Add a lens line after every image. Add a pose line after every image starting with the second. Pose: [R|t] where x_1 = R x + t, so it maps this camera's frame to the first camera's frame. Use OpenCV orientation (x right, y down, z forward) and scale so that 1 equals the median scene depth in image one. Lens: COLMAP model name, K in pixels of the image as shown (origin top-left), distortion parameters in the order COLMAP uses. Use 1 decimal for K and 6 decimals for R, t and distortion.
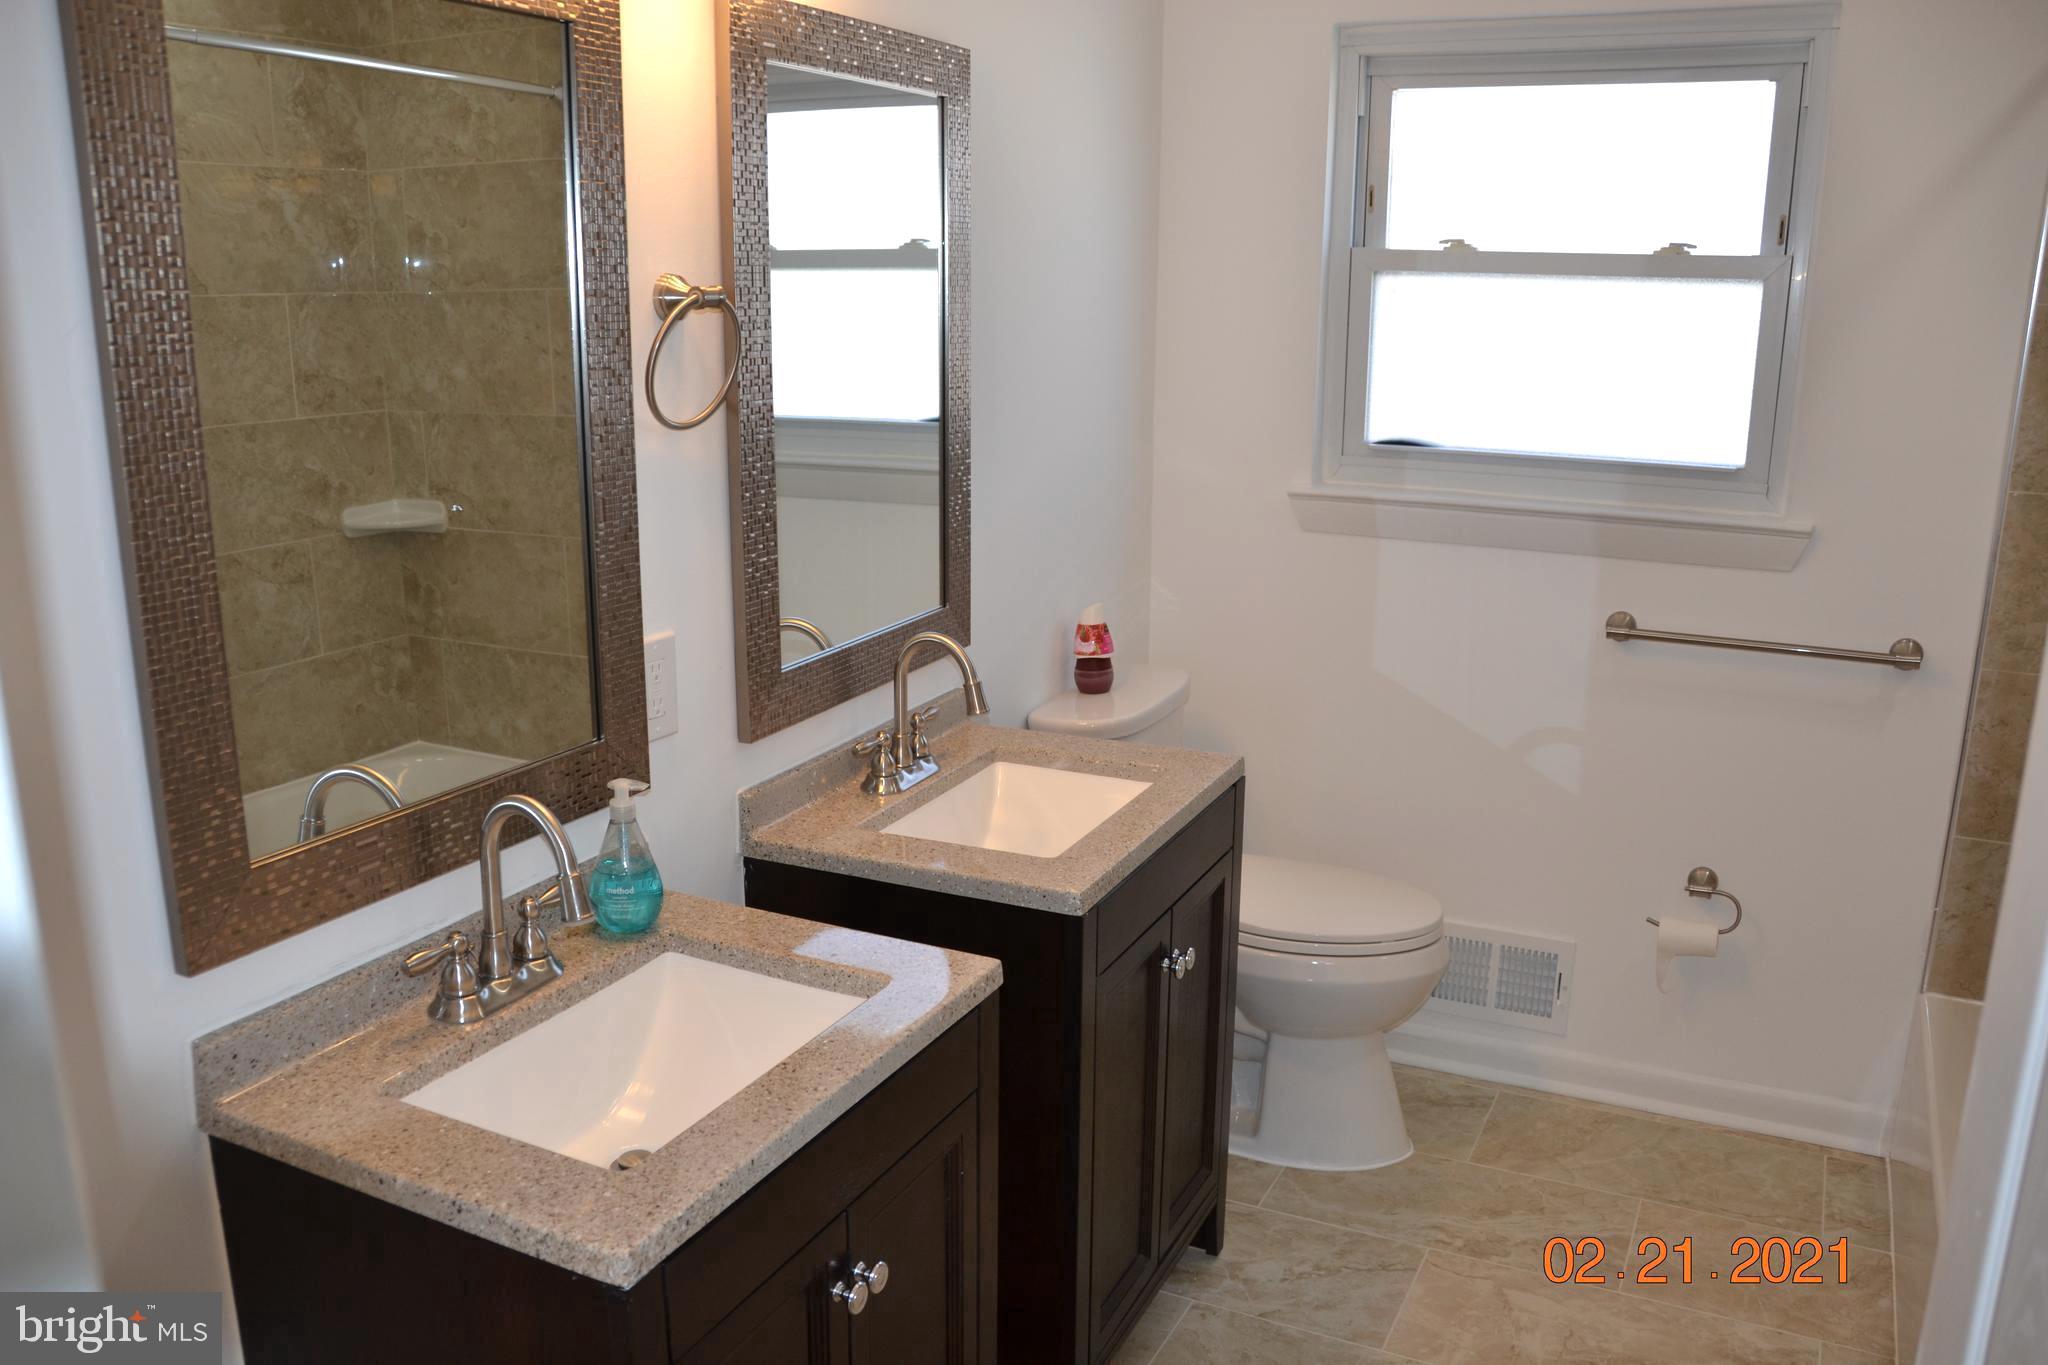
lens RADIAL K [[1610.1, 0, 1014.7], [0, 1610.1, 704.1], [0, 0, 1]] dist [-0.161474, 0.117055]
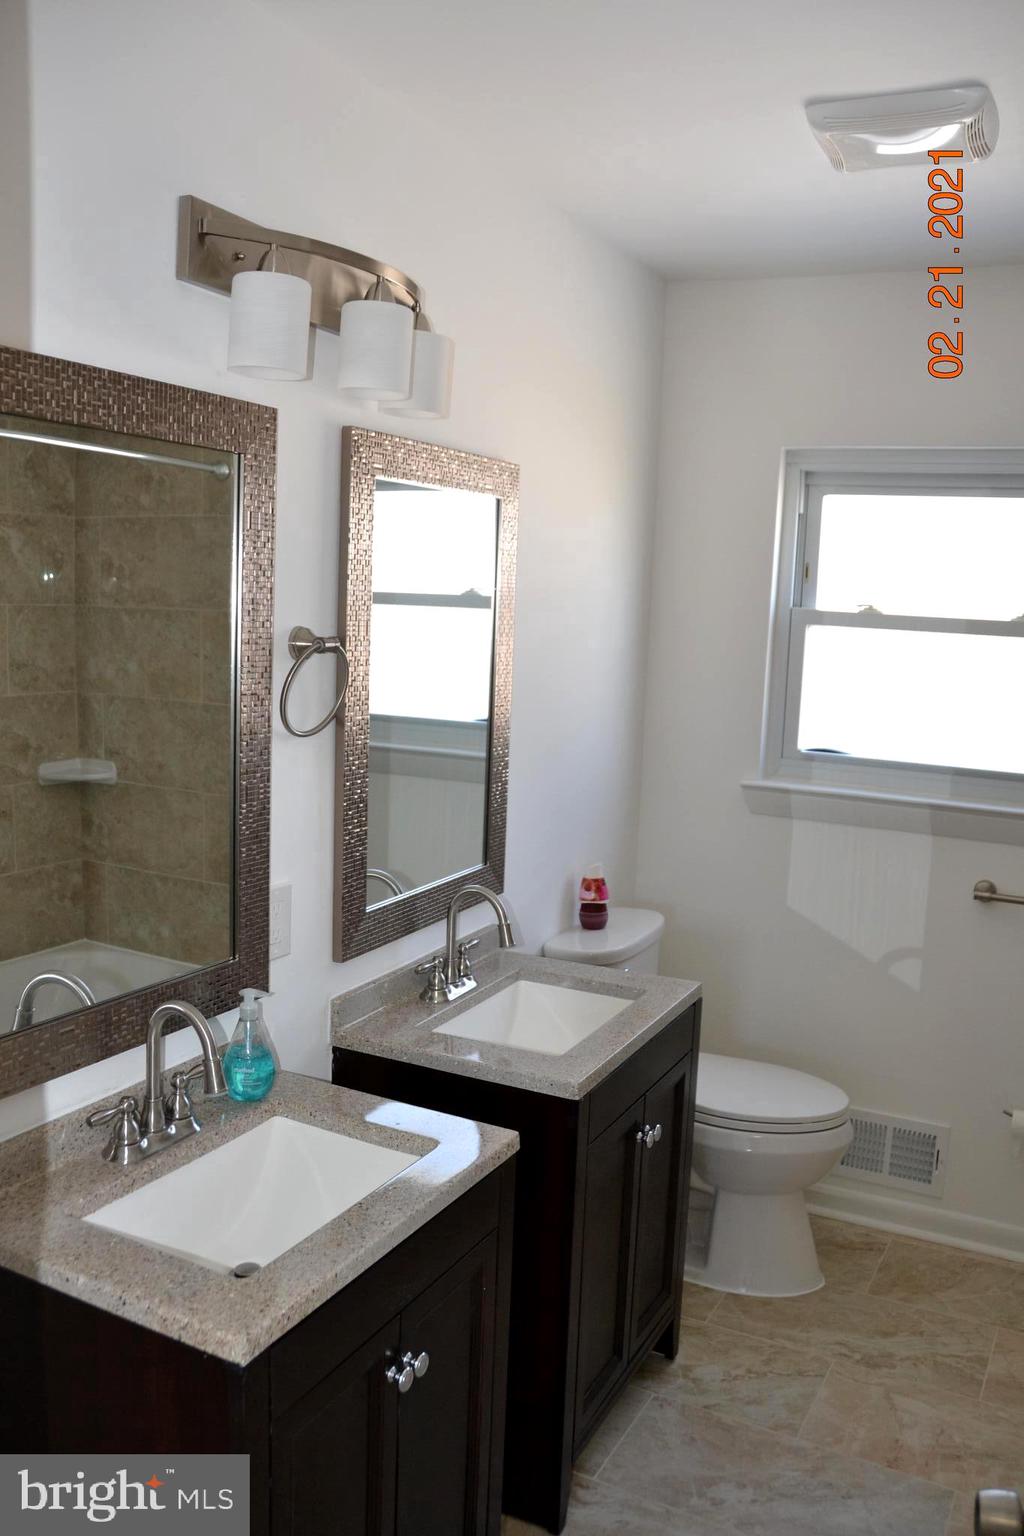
lens RADIAL K [[1238.3, 0, 534.1], [0, 1238.3, 788.3], [0, 0, 1]] dist [-0.152080, 0.119223]
pose [[0.999368, 0.035446, -0.002839, -0.002133], [-0.035547, 0.993772, -0.105615, -0.016786], [-0.000923, 0.105649, 0.994403, -0.055895]]
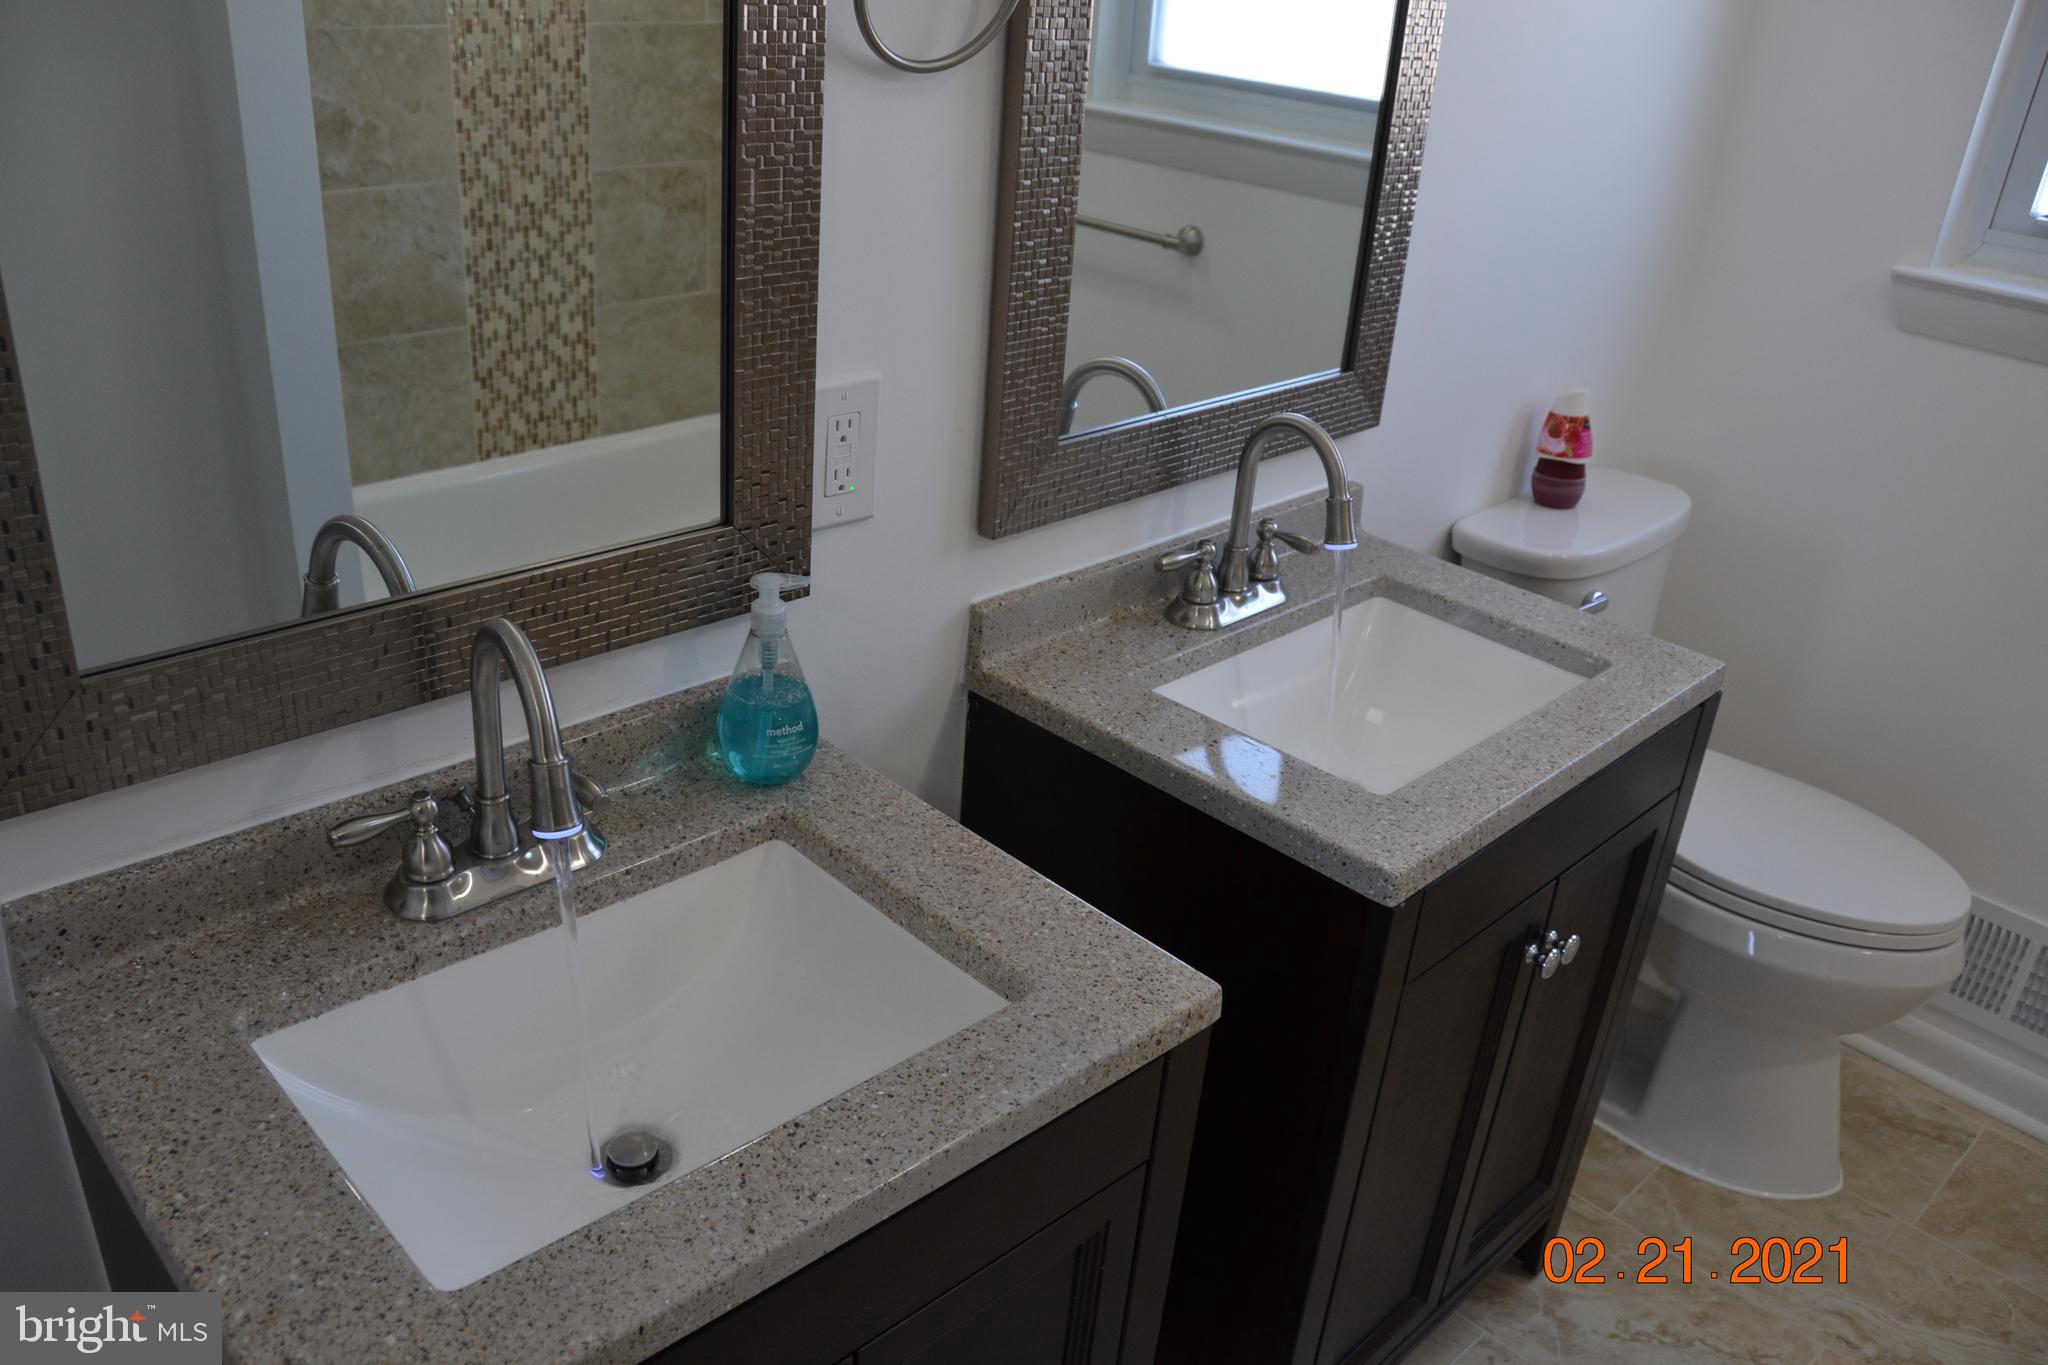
lens RADIAL K [[1610.1, 0, 1014.7], [0, 1610.1, 704.1], [0, 0, 1]] dist [-0.161474, 0.117055]
pose [[0.937364, 0.208463, -0.279090, 0.049959], [-0.148349, 0.963780, 0.221633, -0.056642], [0.315184, -0.166348, 0.934338, 0.289642]]
